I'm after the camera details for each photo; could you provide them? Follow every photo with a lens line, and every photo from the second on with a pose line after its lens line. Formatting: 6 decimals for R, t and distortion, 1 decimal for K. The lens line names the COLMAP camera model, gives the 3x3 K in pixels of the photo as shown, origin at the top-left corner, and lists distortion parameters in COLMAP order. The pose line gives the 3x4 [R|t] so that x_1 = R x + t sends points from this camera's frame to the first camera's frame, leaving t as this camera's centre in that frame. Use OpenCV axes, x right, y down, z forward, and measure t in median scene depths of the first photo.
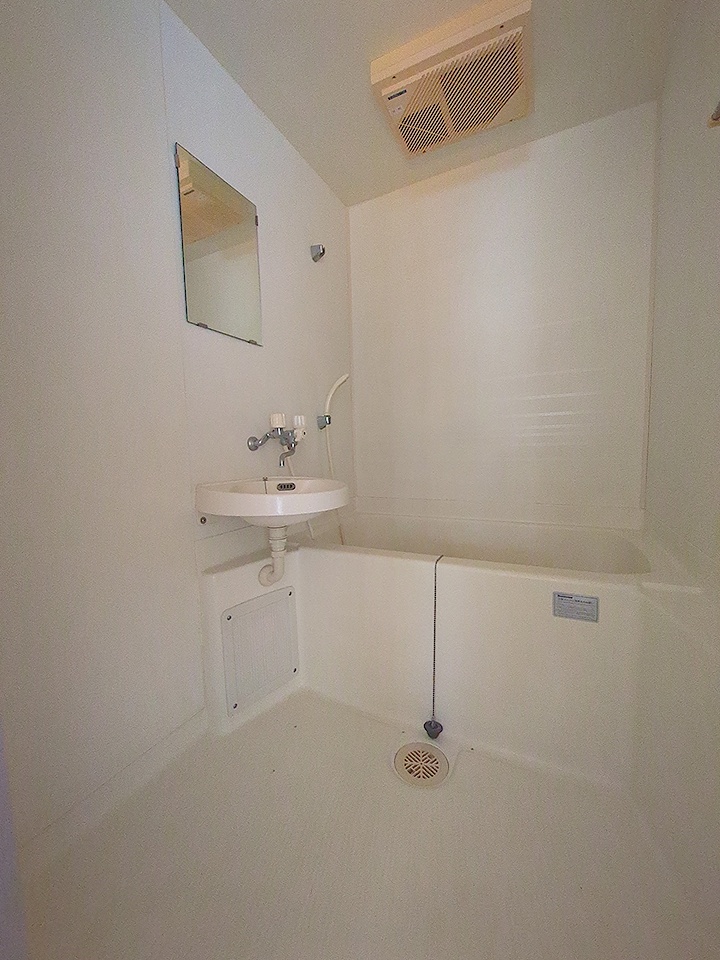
lens RADIAL K [[377.5, 0, 366.0], [0, 377.5, 482.0], [0, 0, 1]] dist [0.000062, 0.000155]
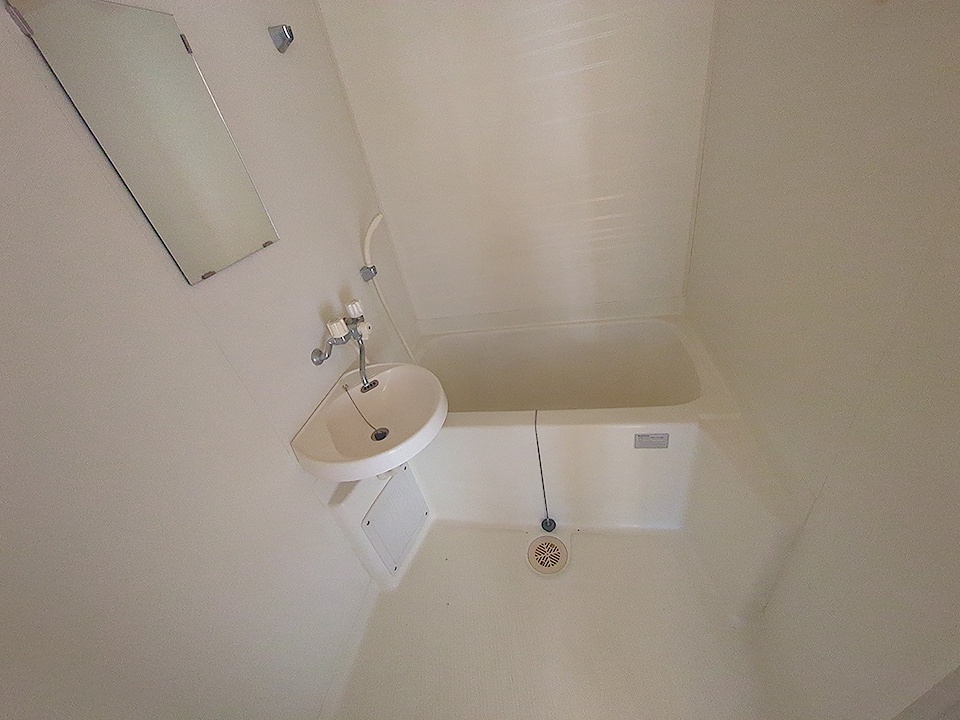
lens RADIAL K [[377.5, 0, 483.9], [0, 377.5, 353.6], [0, 0, 1]] dist [0.000062, 0.000155]
pose [[0.945569, -0.282160, 0.162124, -0.070609], [0.184696, 0.875508, 0.446512, -0.437611], [-0.267929, -0.392264, 0.879968, 0.115874]]
